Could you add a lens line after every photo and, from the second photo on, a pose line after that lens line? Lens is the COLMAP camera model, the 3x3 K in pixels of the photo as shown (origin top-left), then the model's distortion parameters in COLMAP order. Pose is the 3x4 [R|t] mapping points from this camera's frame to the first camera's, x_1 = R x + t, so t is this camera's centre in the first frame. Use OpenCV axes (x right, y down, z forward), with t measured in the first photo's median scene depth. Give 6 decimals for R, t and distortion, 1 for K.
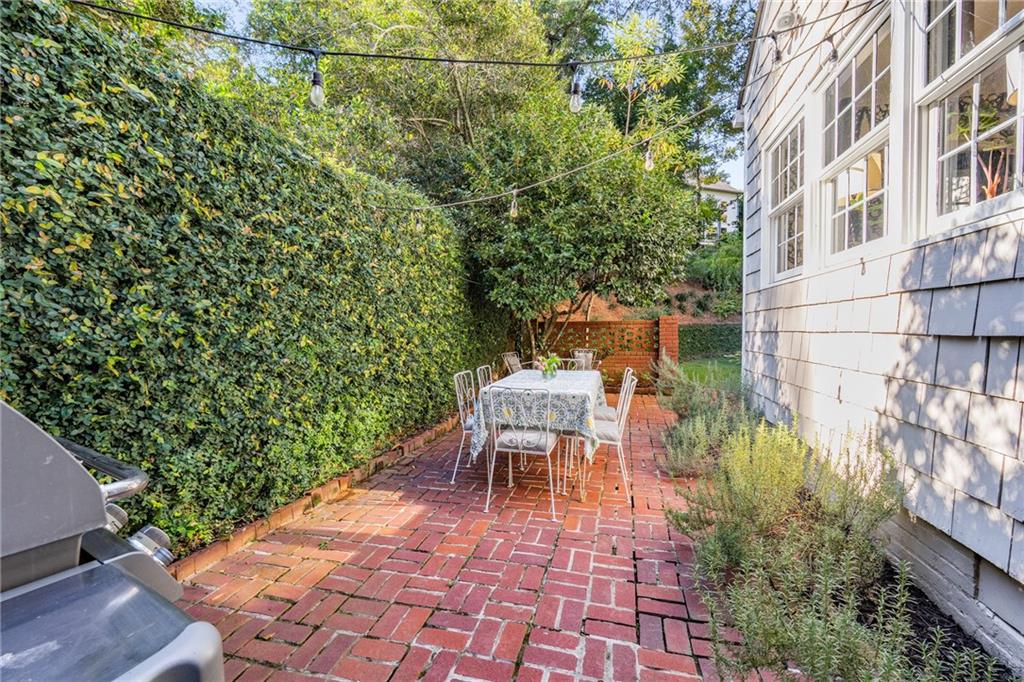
lens RADIAL K [[447.1, 0, 512.0], [0, 447.1, 341.0], [0, 0, 1]] dist [-0.001583, 0.000205]
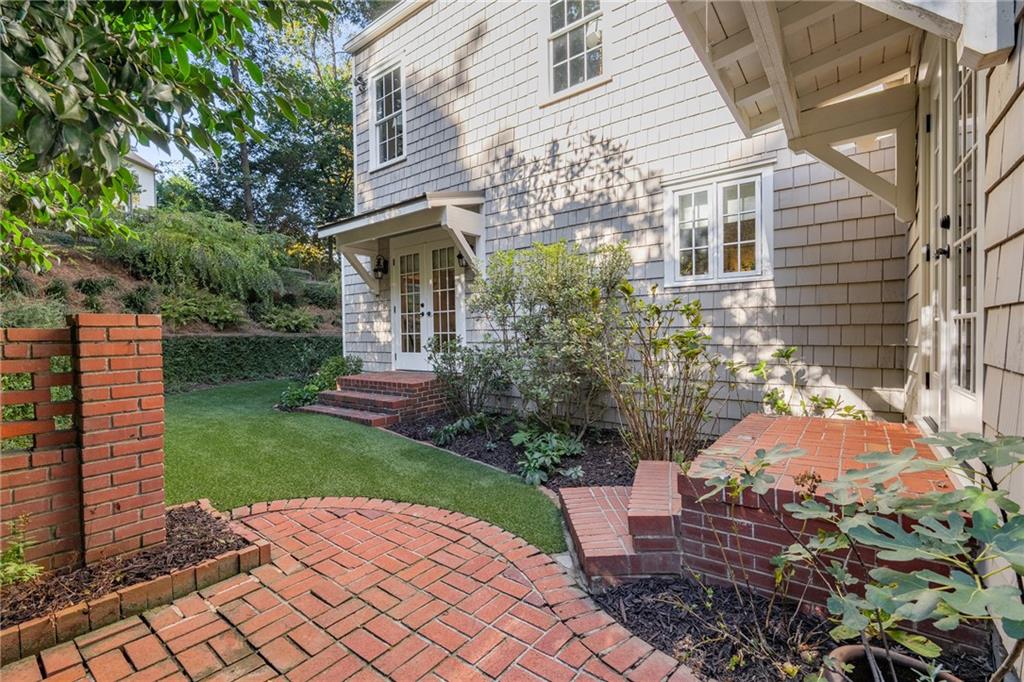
lens RADIAL K [[447.1, 0, 512.0], [0, 447.1, 341.0], [0, 0, 1]] dist [-0.001583, 0.000205]
pose [[0.402613, -0.016119, 0.915228, 0.085717], [0.037688, 0.999289, 0.001020, -0.013433], [-0.914594, 0.034082, 0.402934, 0.299756]]
